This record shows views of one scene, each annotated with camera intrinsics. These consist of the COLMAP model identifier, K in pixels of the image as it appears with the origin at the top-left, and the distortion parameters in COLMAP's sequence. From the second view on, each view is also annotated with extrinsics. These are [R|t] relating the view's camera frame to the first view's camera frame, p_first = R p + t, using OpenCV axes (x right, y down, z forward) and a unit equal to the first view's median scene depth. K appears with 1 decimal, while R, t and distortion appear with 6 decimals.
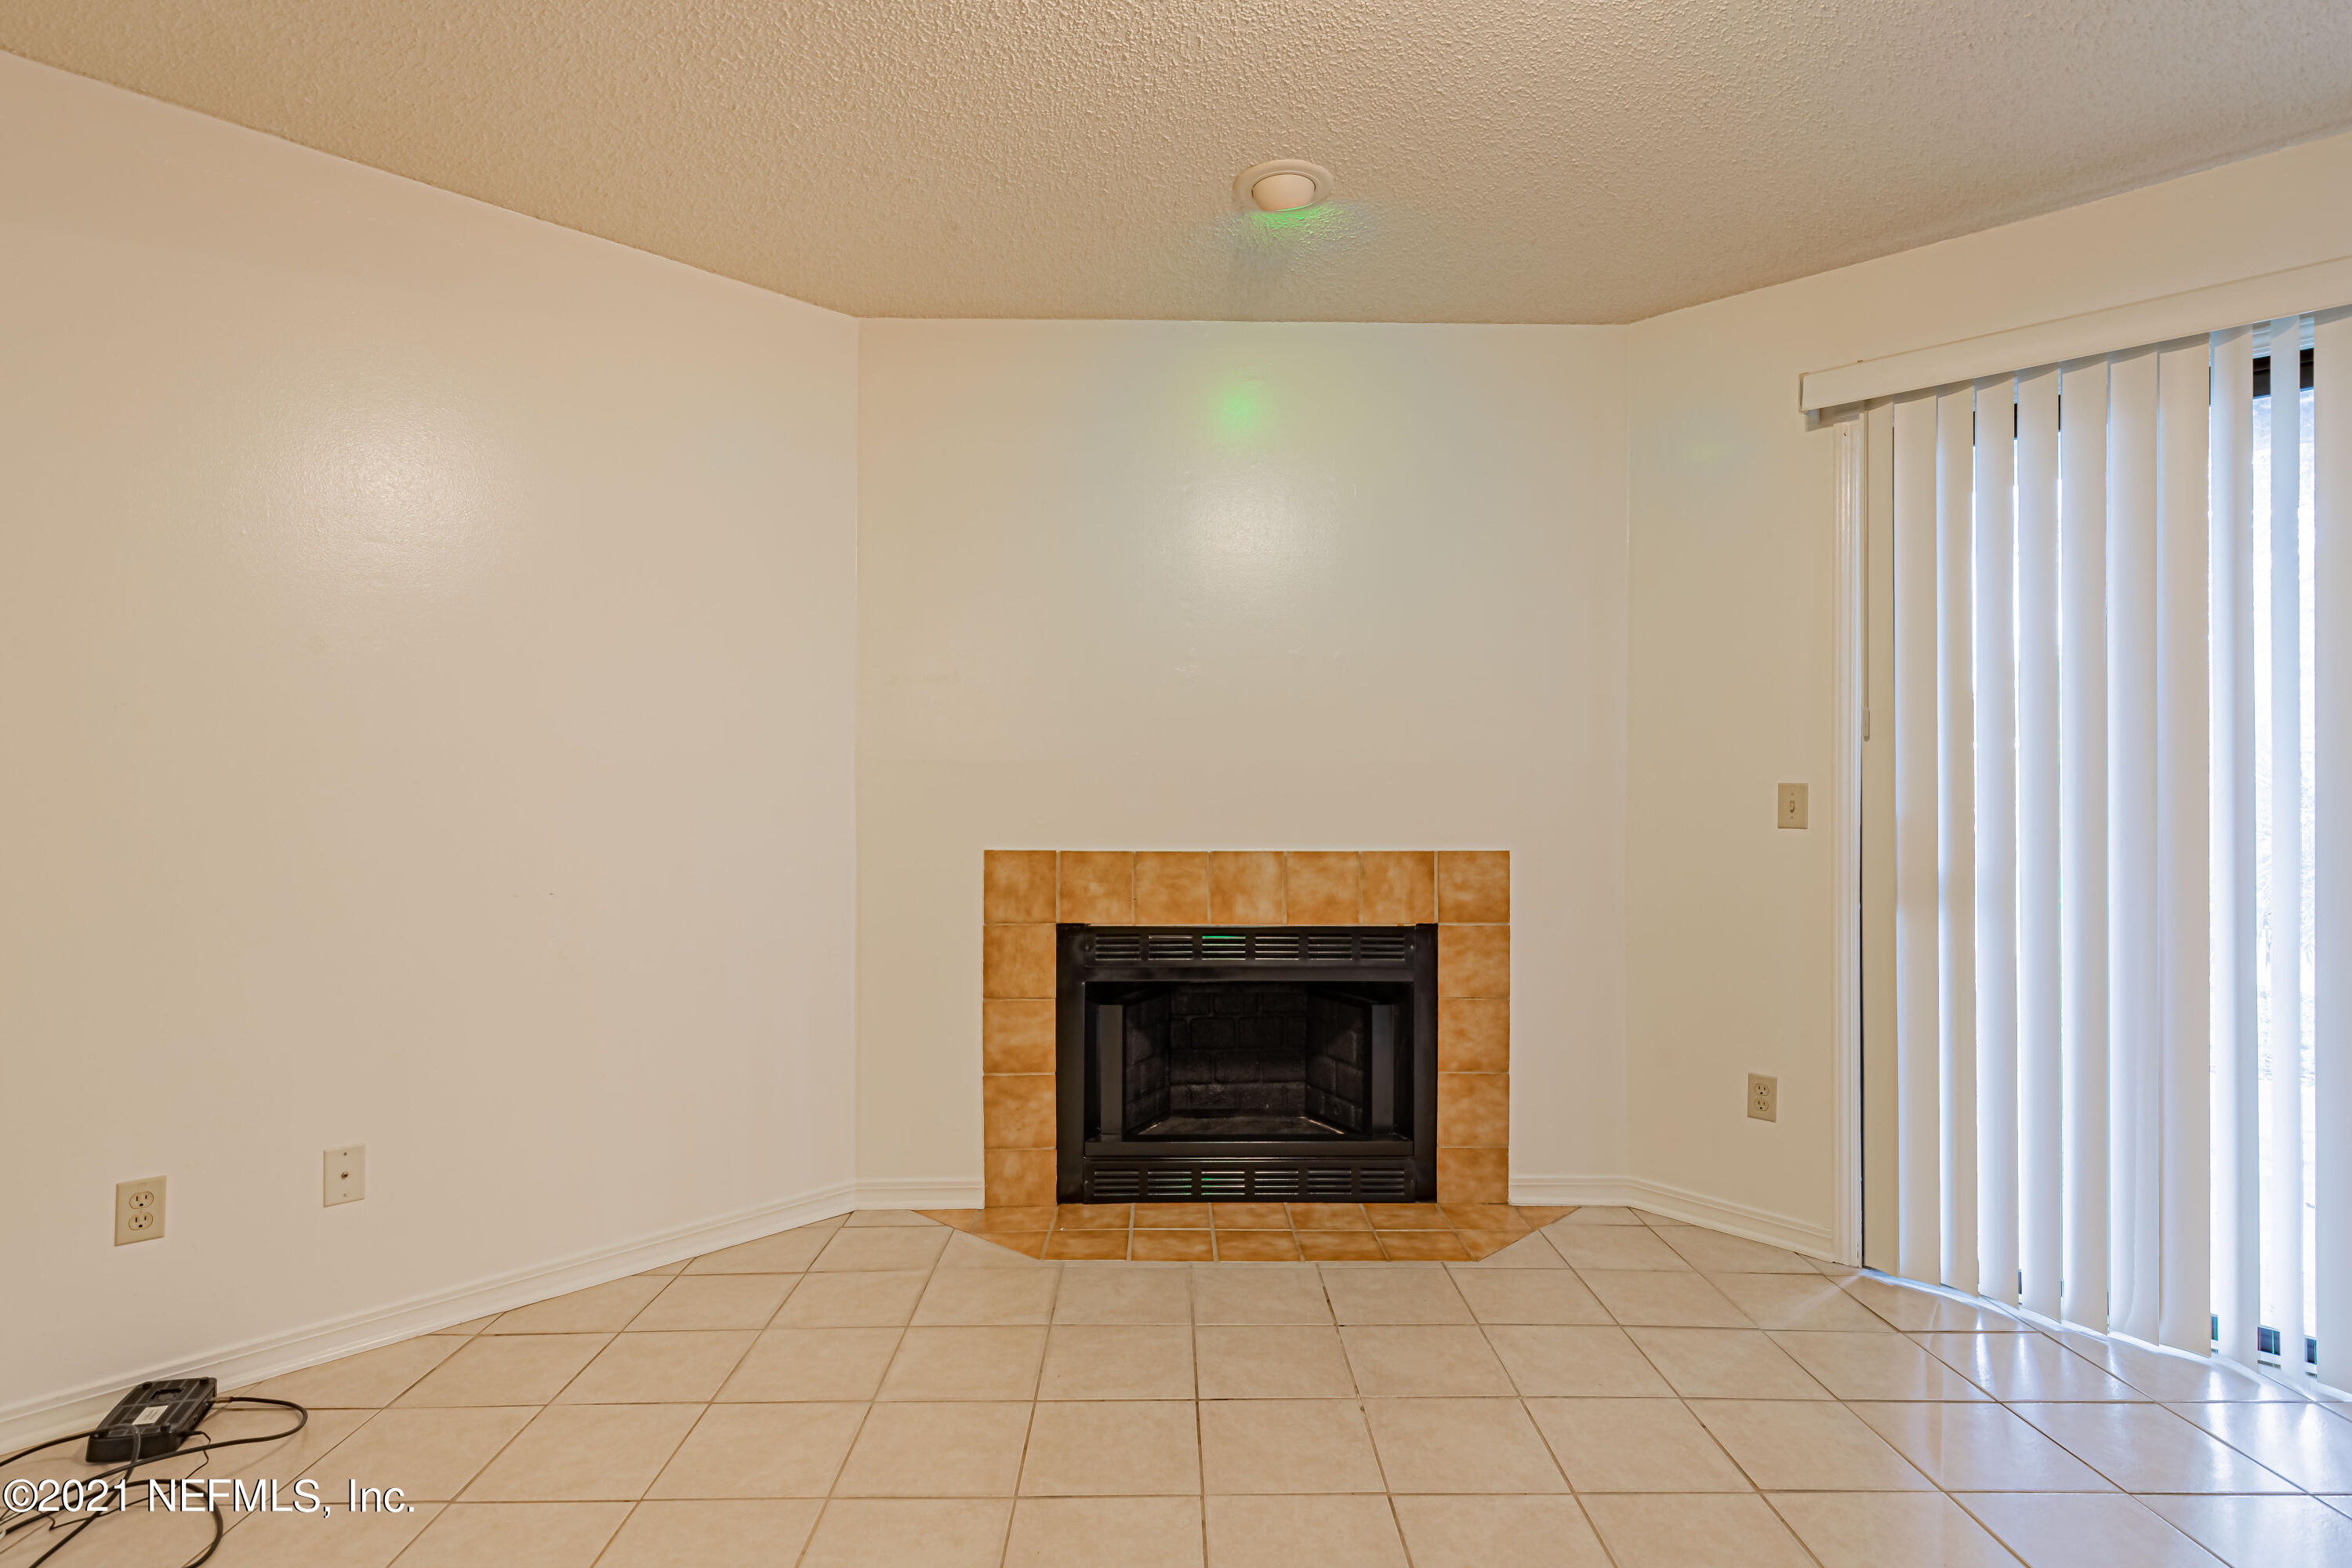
lens RADIAL K [[1219.3, 0, 1175.9], [0, 1219.3, 777.7], [0, 0, 1]] dist [0.002851, 0.000549]
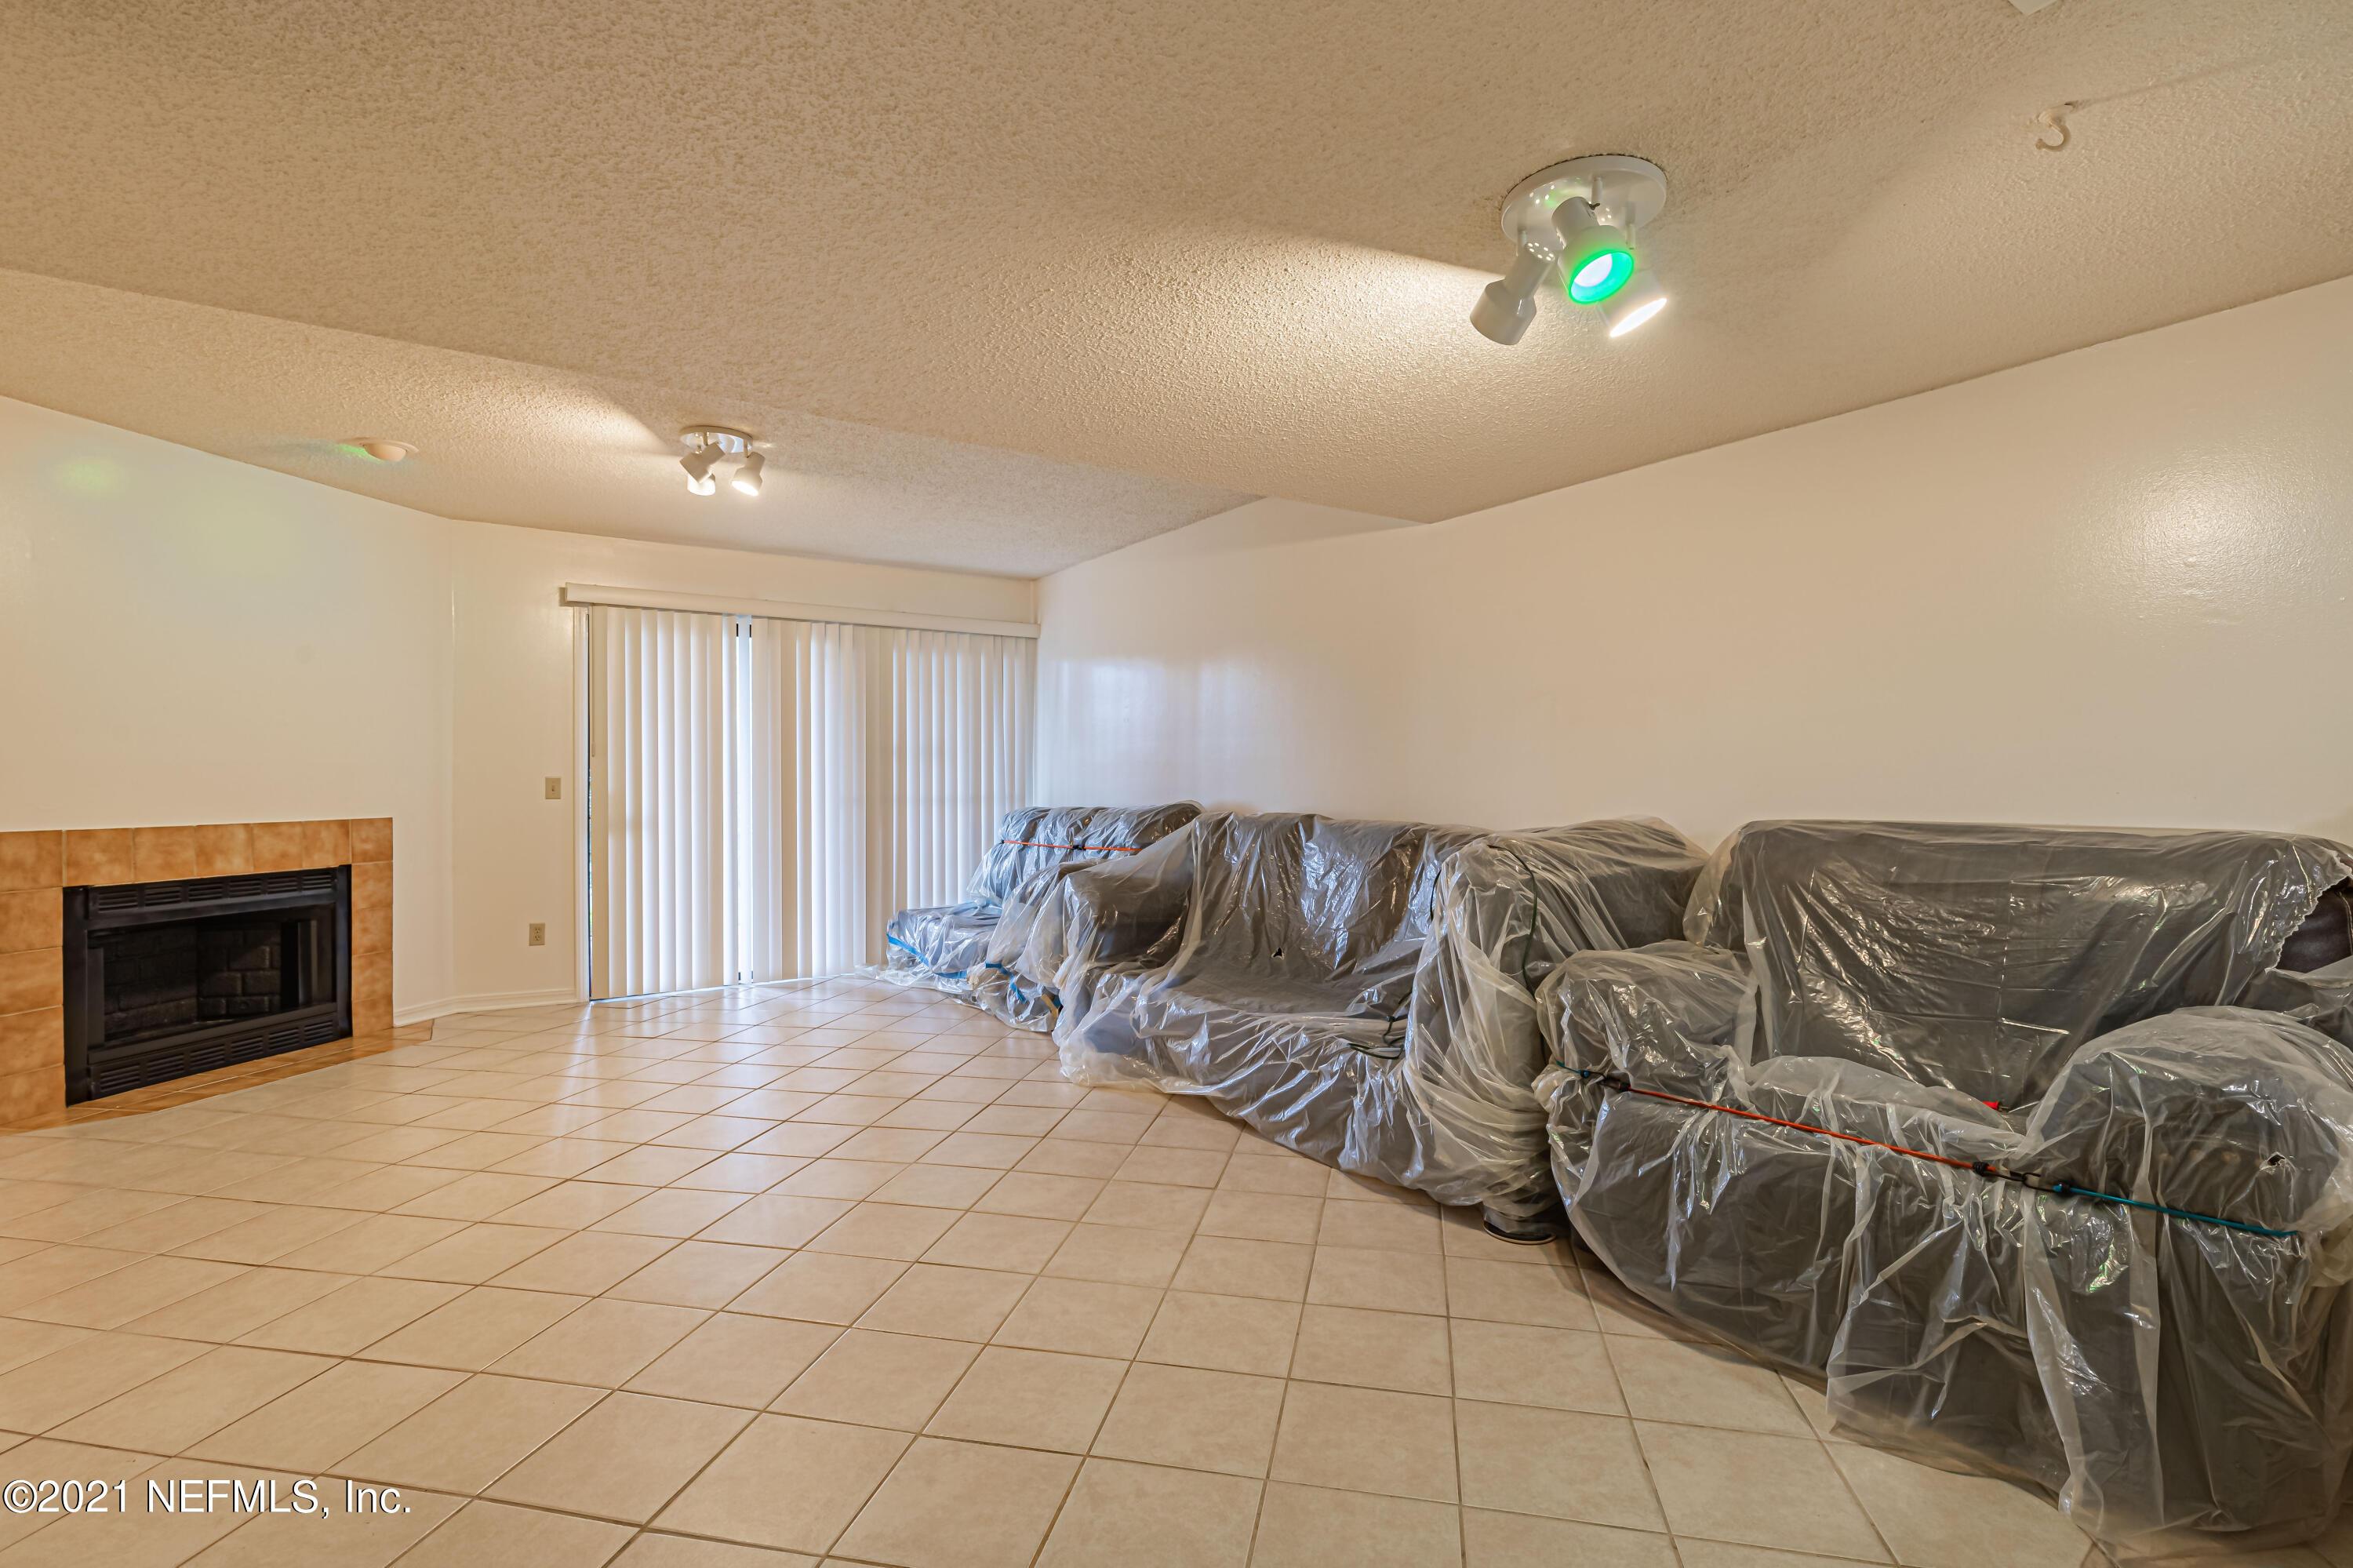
lens RADIAL K [[1060.4, 0, 1179.2], [0, 1060.4, 785.1], [0, 0, 1]] dist [0.010443, -0.002826]
pose [[0.219396, -0.007342, 0.975608, -0.927257], [0.003347, 0.999971, 0.006773, 0.009011], [-0.975630, 0.001780, 0.219414, -0.382326]]
